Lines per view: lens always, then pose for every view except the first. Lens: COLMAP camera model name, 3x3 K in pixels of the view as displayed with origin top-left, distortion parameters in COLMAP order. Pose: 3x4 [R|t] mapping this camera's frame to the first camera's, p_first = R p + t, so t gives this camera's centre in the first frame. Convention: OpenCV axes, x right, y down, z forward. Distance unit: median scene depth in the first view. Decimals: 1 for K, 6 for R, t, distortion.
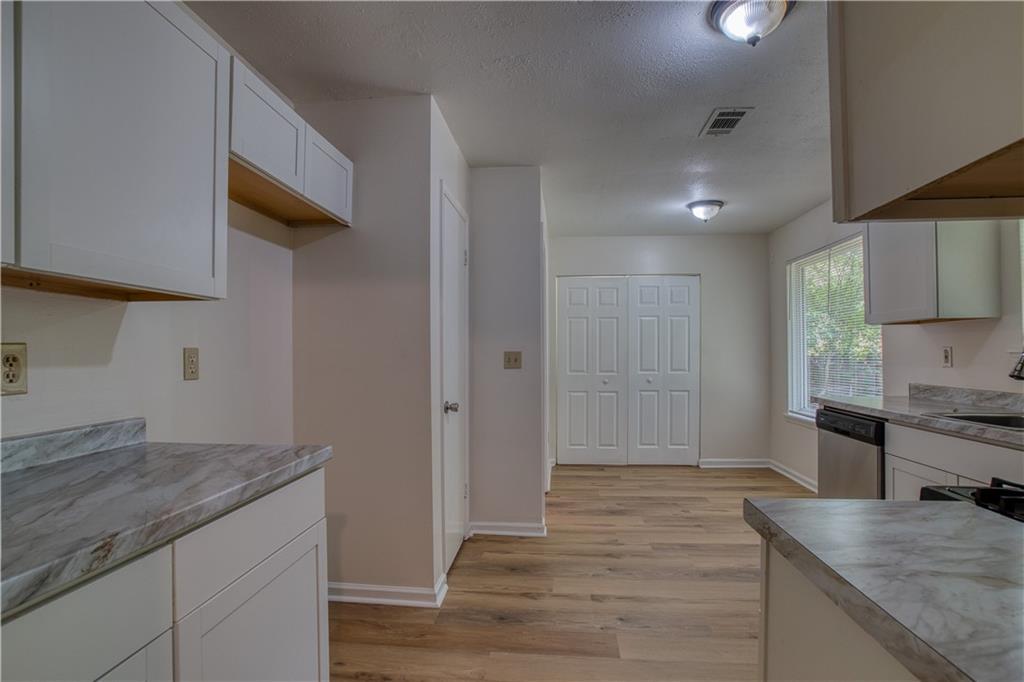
lens RADIAL K [[525.0, 0, 508.4], [0, 525.0, 356.7], [0, 0, 1]] dist [-0.039893, 0.011763]
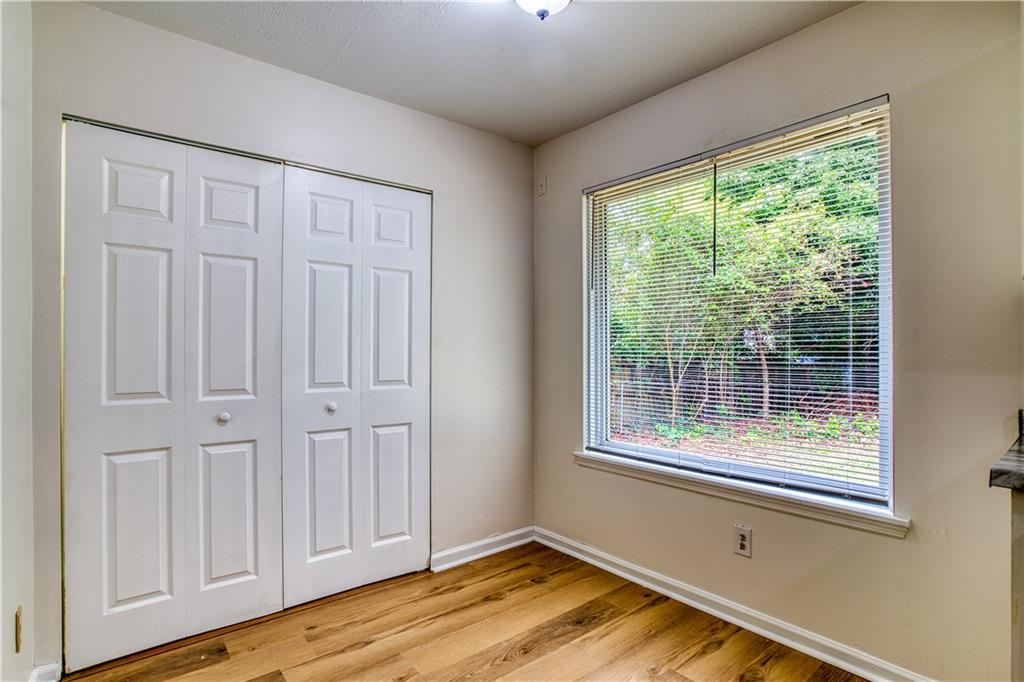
lens RADIAL K [[525.0, 0, 525.3], [0, 525.0, 351.3], [0, 0, 1]] dist [-0.039893, 0.011763]
pose [[0.702892, 0.000797, 0.711296, 0.068267], [0.002611, 0.999990, -0.003701, -0.000797], [-0.711292, 0.004458, 0.702883, 0.569777]]
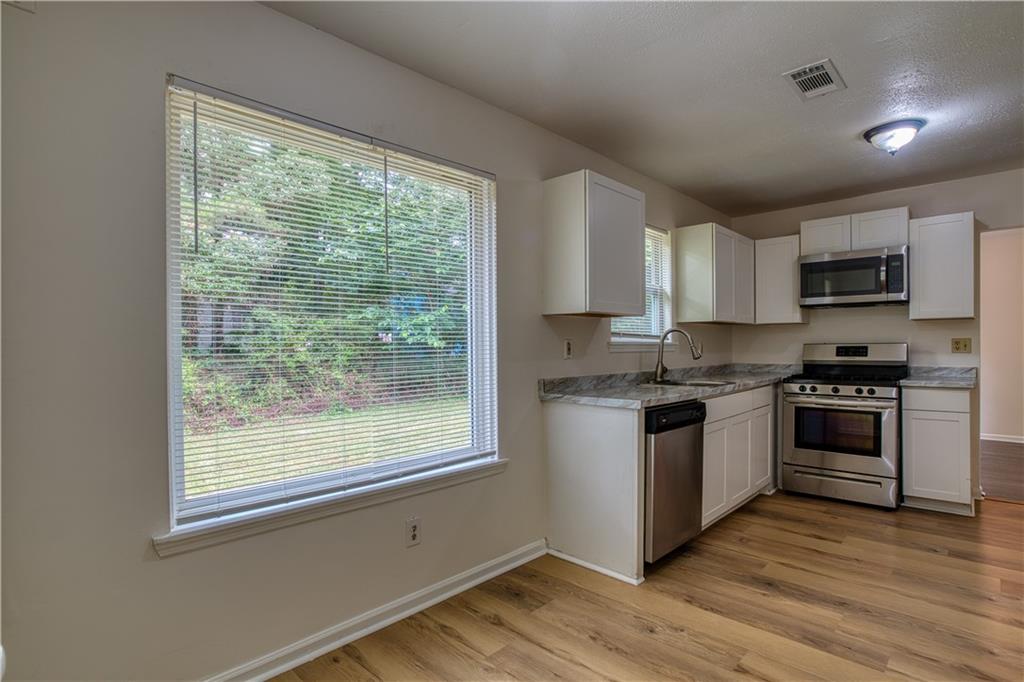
lens RADIAL K [[525.0, 0, 515.4], [0, 525.0, 349.8], [0, 0, 1]] dist [-0.039893, 0.011763]
pose [[-0.791390, -0.000578, 0.611311, 0.147437], [0.010618, 0.999836, 0.014692, -0.008197], [-0.611219, 0.018118, -0.791254, 1.014643]]
